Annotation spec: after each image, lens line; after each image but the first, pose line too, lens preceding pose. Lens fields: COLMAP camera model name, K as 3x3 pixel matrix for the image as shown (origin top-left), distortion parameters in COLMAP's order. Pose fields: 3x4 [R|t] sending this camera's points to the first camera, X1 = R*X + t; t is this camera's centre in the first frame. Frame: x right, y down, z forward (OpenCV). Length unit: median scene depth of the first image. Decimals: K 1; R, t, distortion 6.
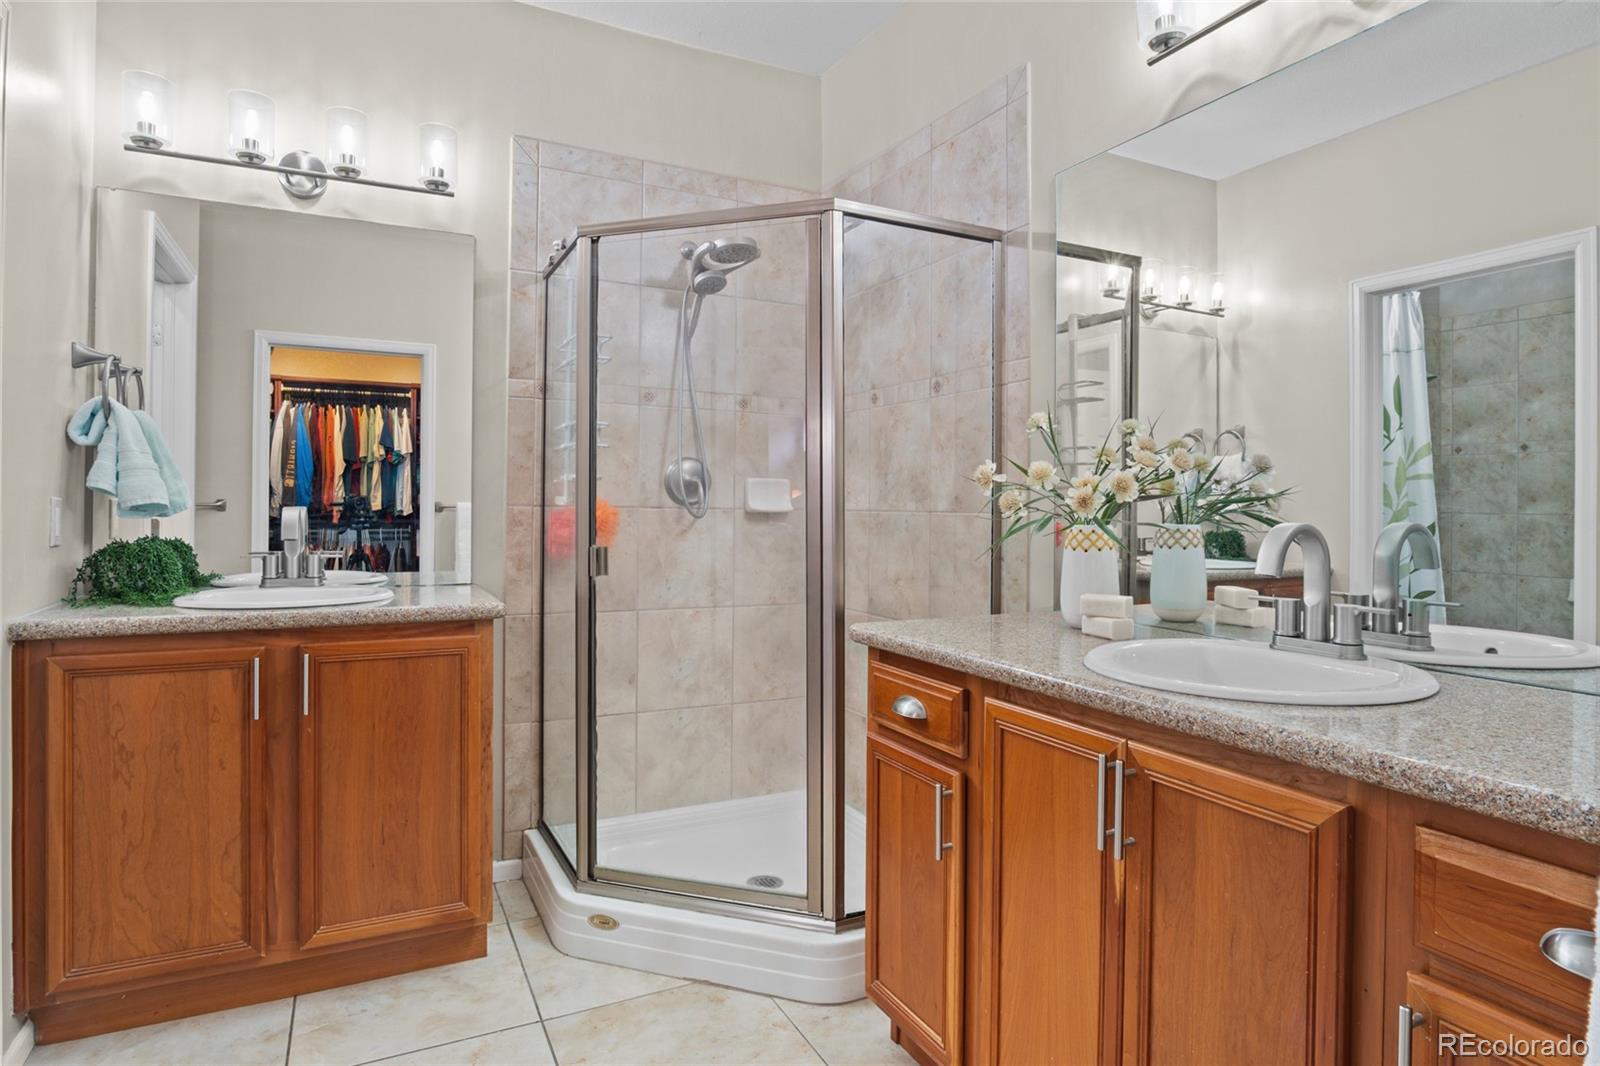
lens RADIAL K [[887.9, 0, 800.1], [0, 887.9, 495.7], [0, 0, 1]] dist [-0.003456, 0.000052]
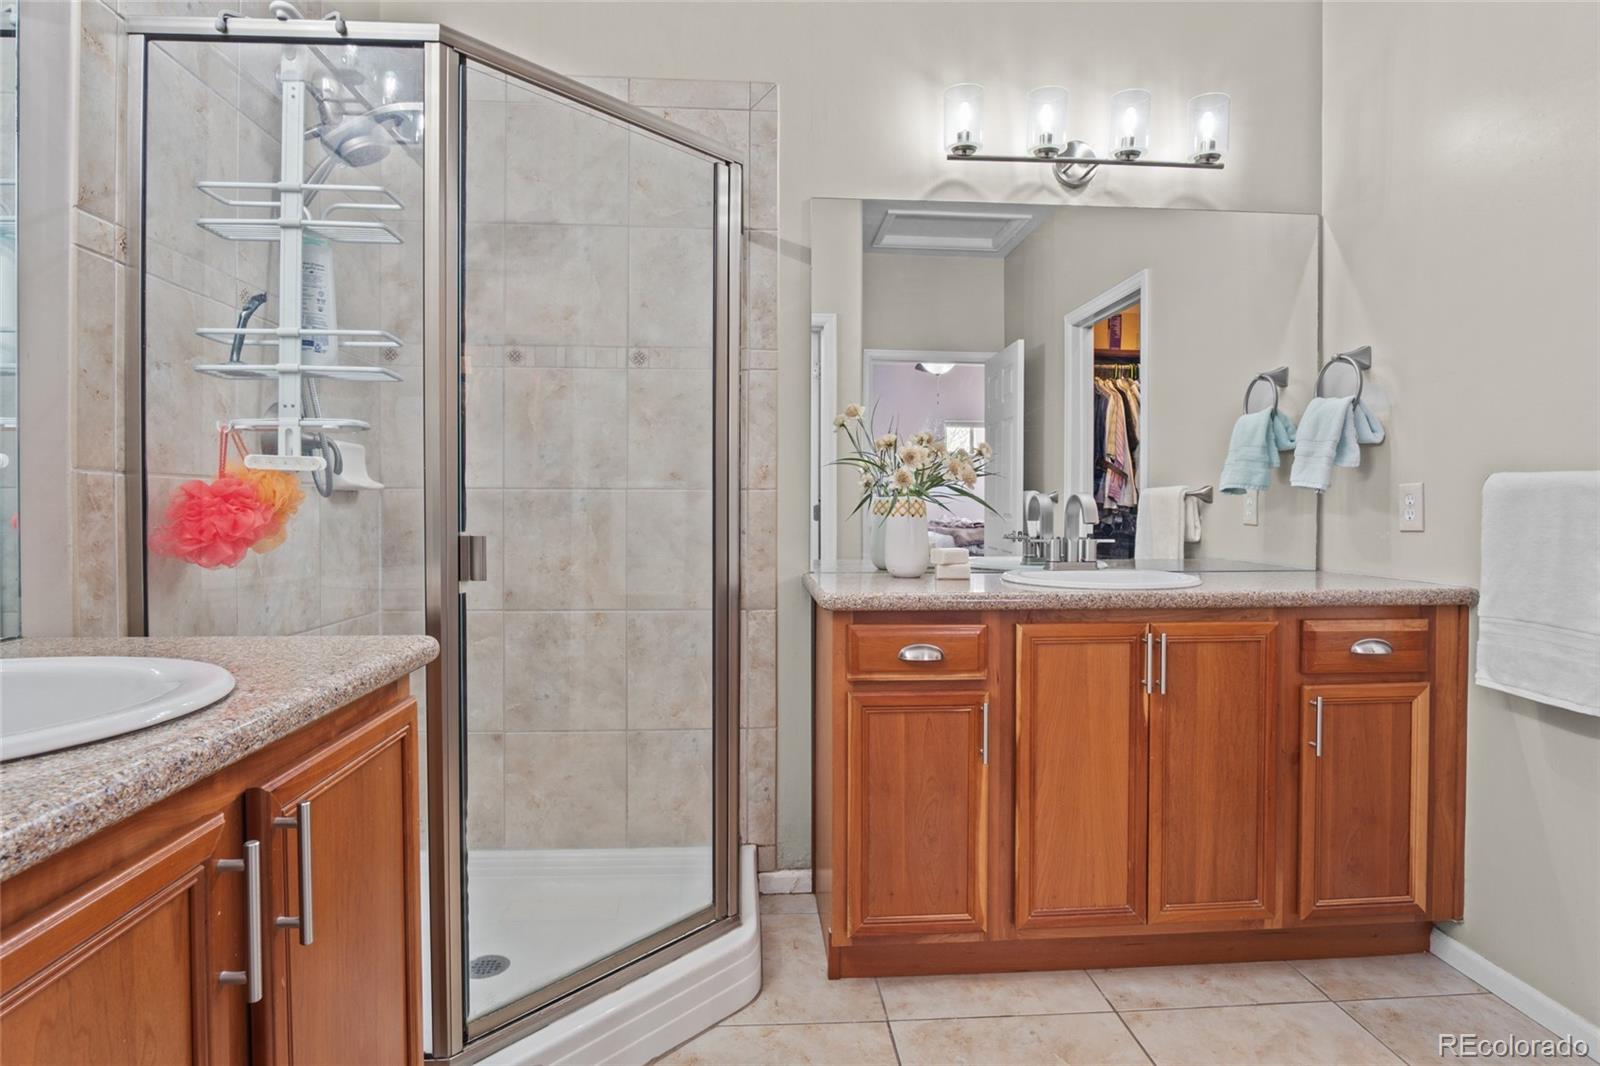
lens RADIAL K [[874.1, 0, 796.1], [0, 874.1, 505.9], [0, 0, 1]] dist [-0.023526, -0.000708]
pose [[0.384581, -0.007409, 0.923061, -0.657230], [-0.007787, 0.999906, 0.011270, 0.024897], [-0.923058, -0.011522, 0.384488, 0.486122]]
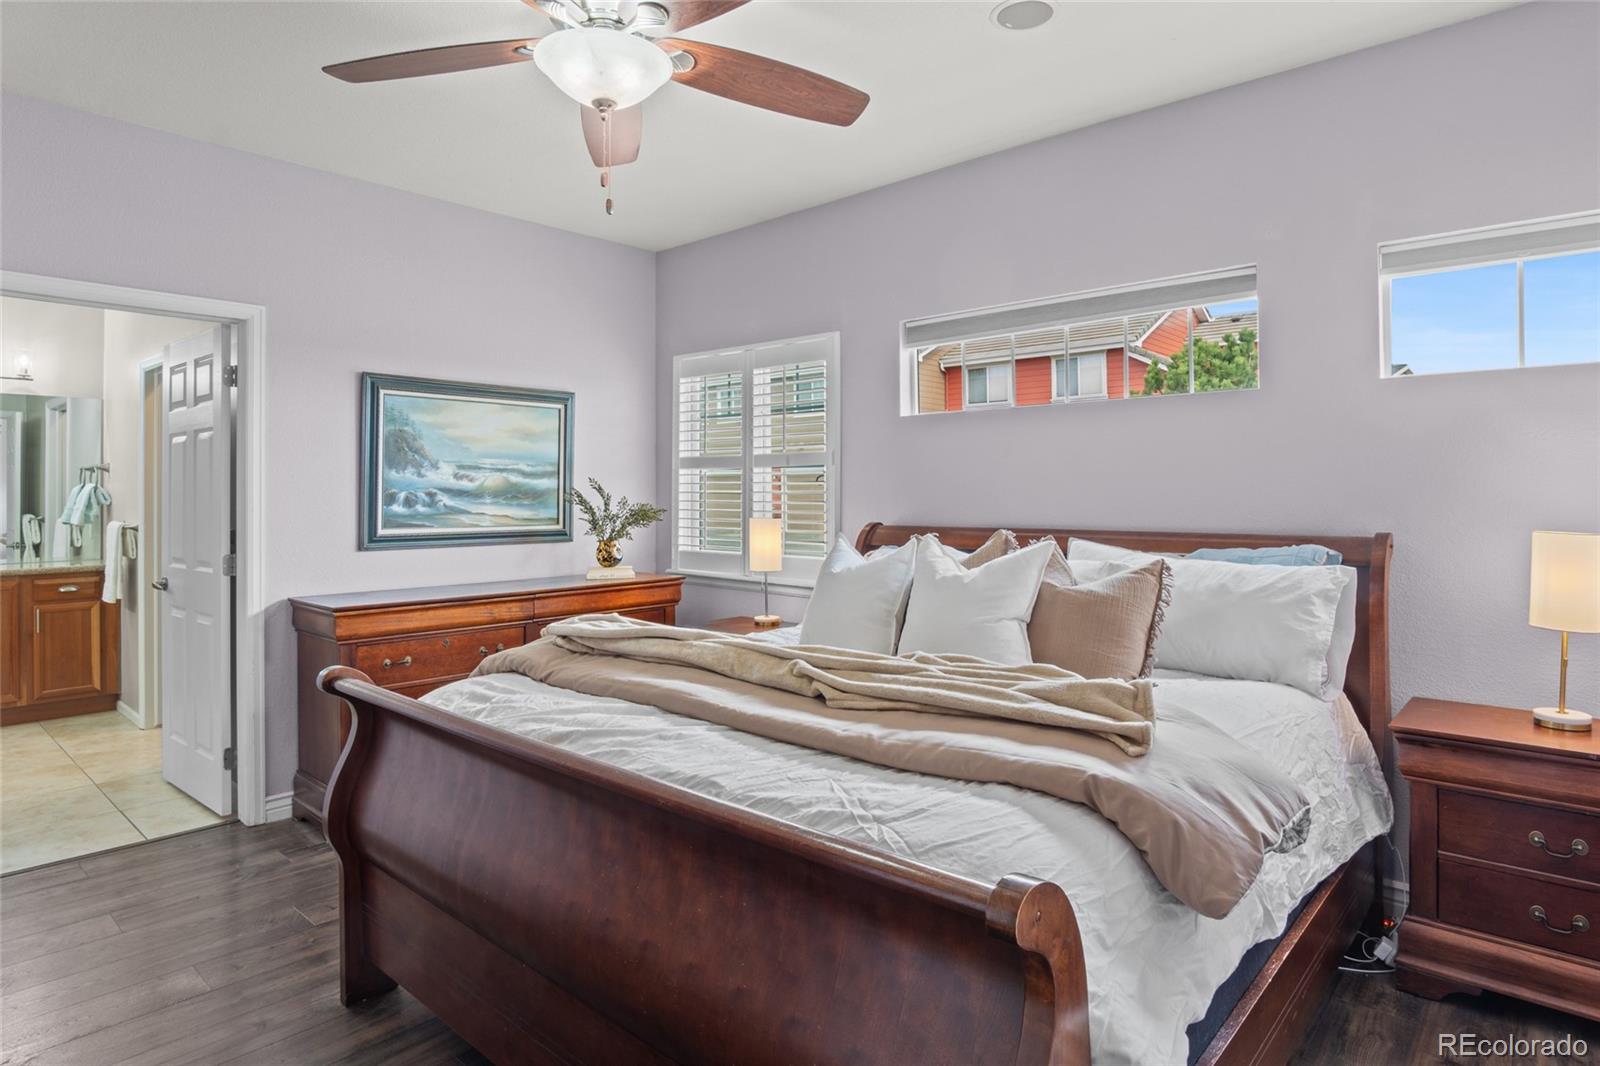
lens RADIAL K [[887.9, 0, 800.1], [0, 887.9, 495.7], [0, 0, 1]] dist [-0.003456, 0.000052]
pose [[-0.368927, -0.004303, 0.929448, -2.221447], [-0.007810, 0.999968, 0.001530, -0.071811], [-0.929425, -0.006695, -0.368949, -0.478795]]
